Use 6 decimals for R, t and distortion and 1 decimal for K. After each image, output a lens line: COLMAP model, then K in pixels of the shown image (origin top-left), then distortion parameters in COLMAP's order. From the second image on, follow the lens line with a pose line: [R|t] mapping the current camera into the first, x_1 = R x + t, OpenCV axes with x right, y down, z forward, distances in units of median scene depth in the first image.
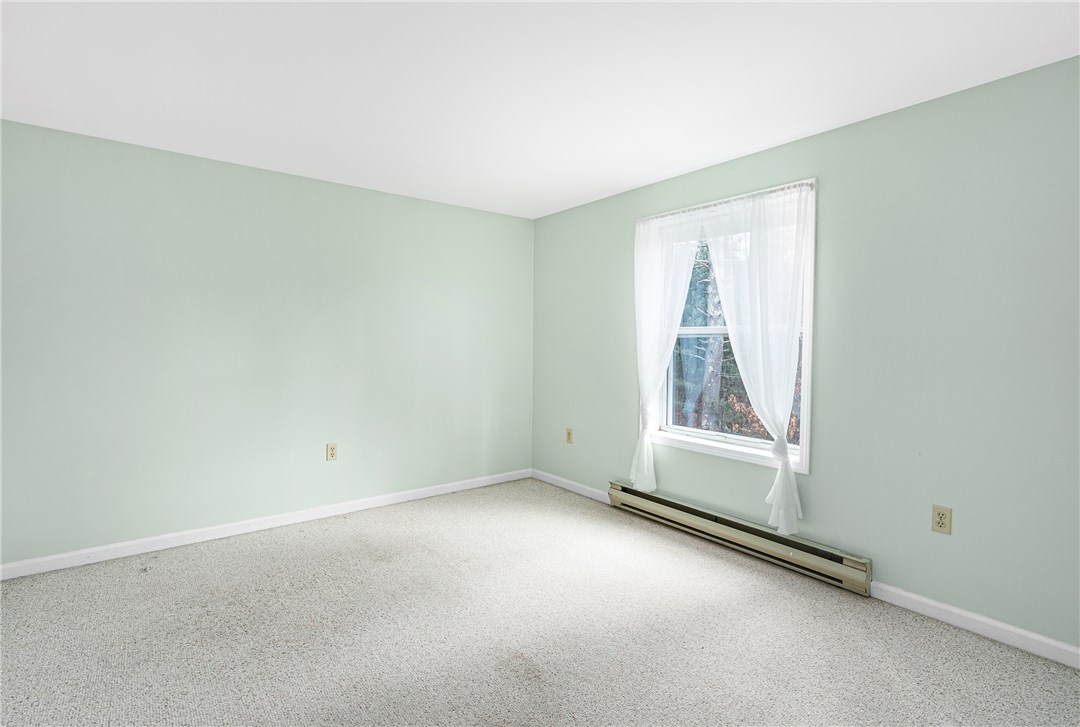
lens RADIAL K [[479.0, 0, 539.7], [0, 479.0, 358.5], [0, 0, 1]] dist [-0.001369, -0.000256]
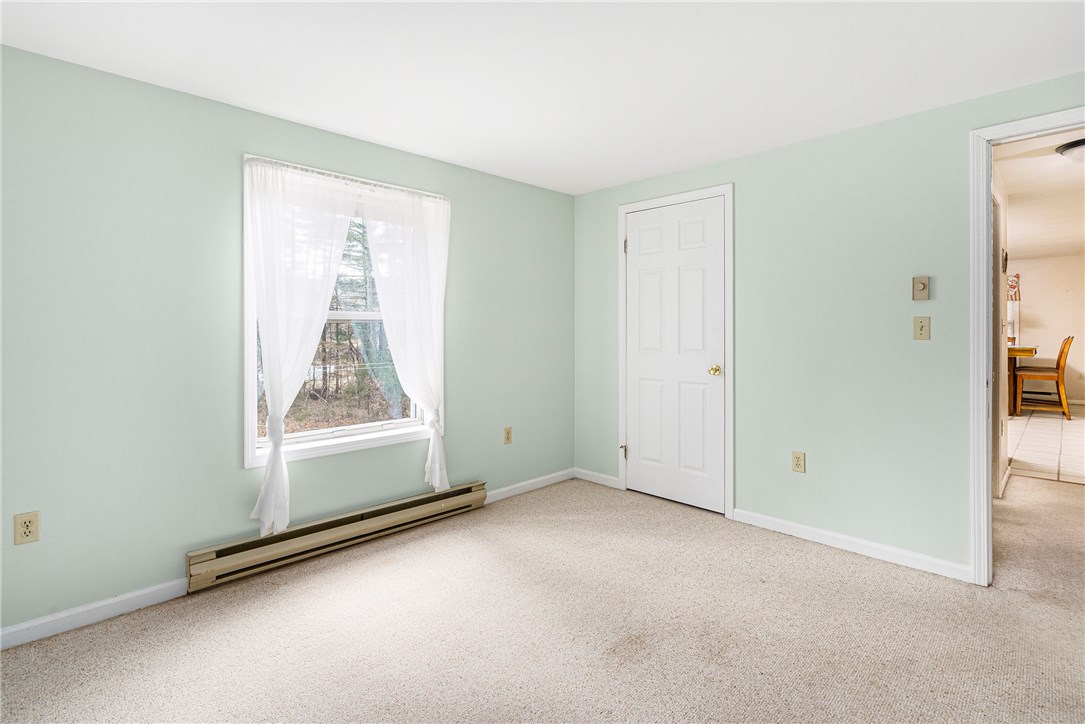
lens RADIAL K [[501.4, 0, 529.4], [0, 501.4, 335.6], [0, 0, 1]] dist [-0.005808, 0.001655]
pose [[-0.051452, -0.024450, 0.998376, -0.681849], [0.034304, 0.999067, 0.026234, -0.037812], [-0.998086, 0.035598, -0.050565, 0.783611]]
